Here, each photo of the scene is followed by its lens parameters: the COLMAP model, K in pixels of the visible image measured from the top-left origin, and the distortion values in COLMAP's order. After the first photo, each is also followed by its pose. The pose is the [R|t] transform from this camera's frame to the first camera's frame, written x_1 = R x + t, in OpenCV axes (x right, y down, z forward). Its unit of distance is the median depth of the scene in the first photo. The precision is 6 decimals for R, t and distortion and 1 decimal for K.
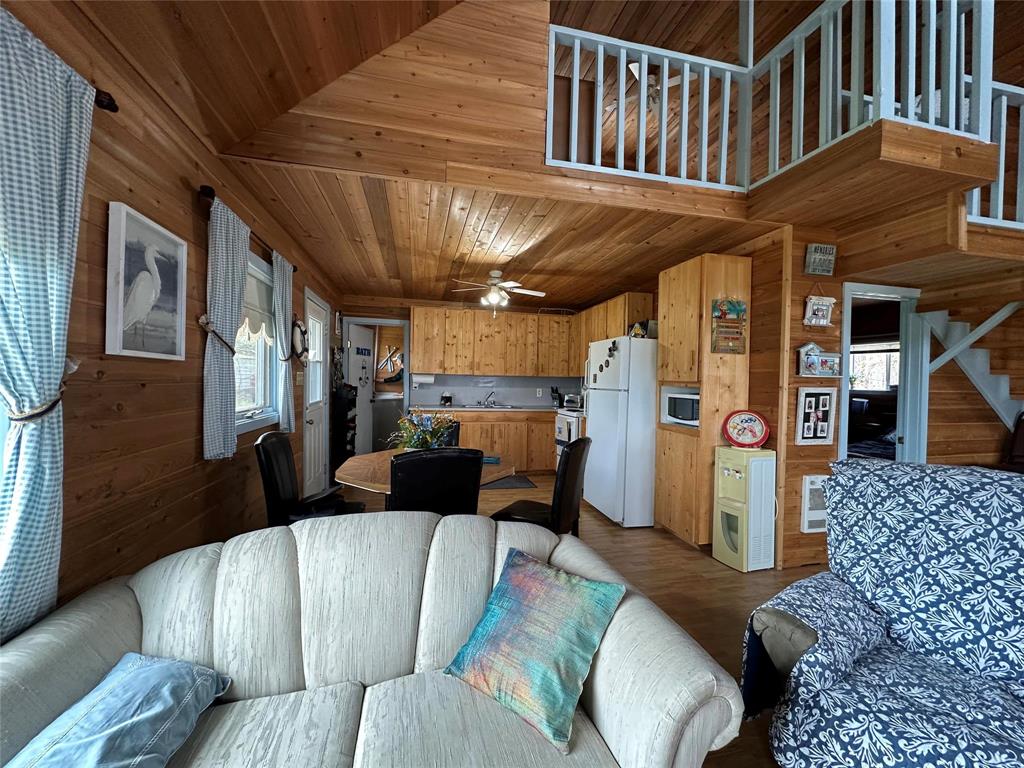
lens RADIAL K [[415.8, 0, 508.3], [0, 415.8, 384.6], [0, 0, 1]] dist [-0.009383, -0.000277]
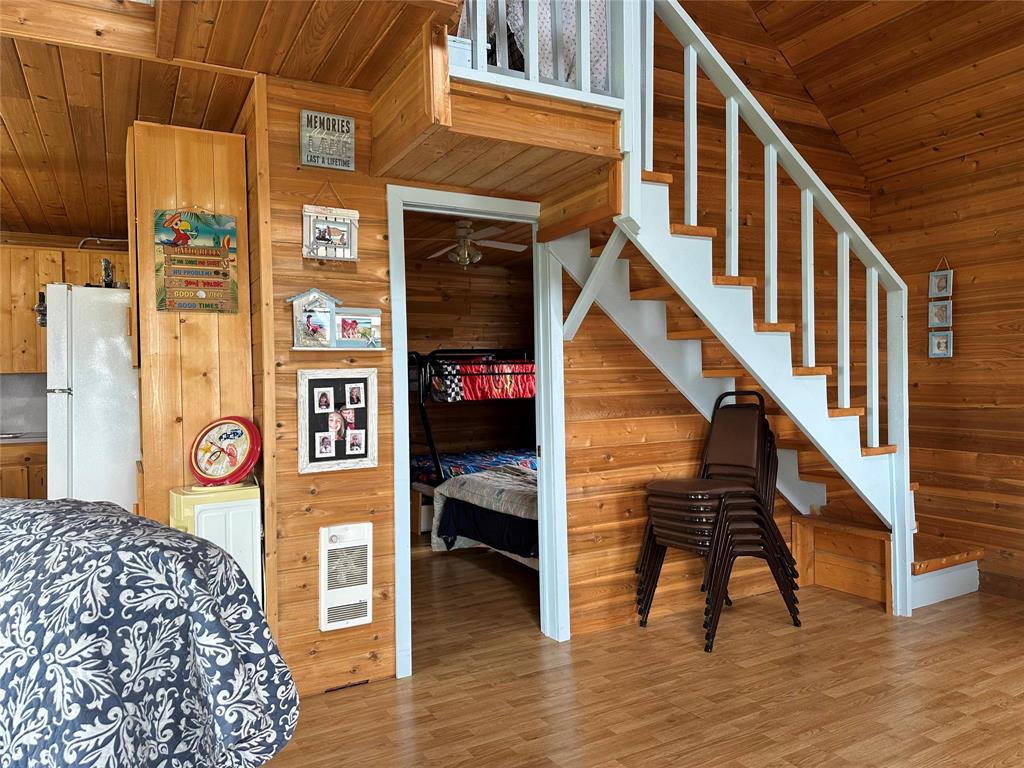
lens RADIAL K [[721.0, 0, 512.8], [0, 721.0, 380.9], [0, 0, 1]] dist [0.050580, -0.012399]
pose [[0.956031, -0.040627, 0.290439, 0.682022], [0.044177, 0.999008, -0.005673, 0.039365], [-0.289920, 0.018255, 0.956877, -0.014195]]
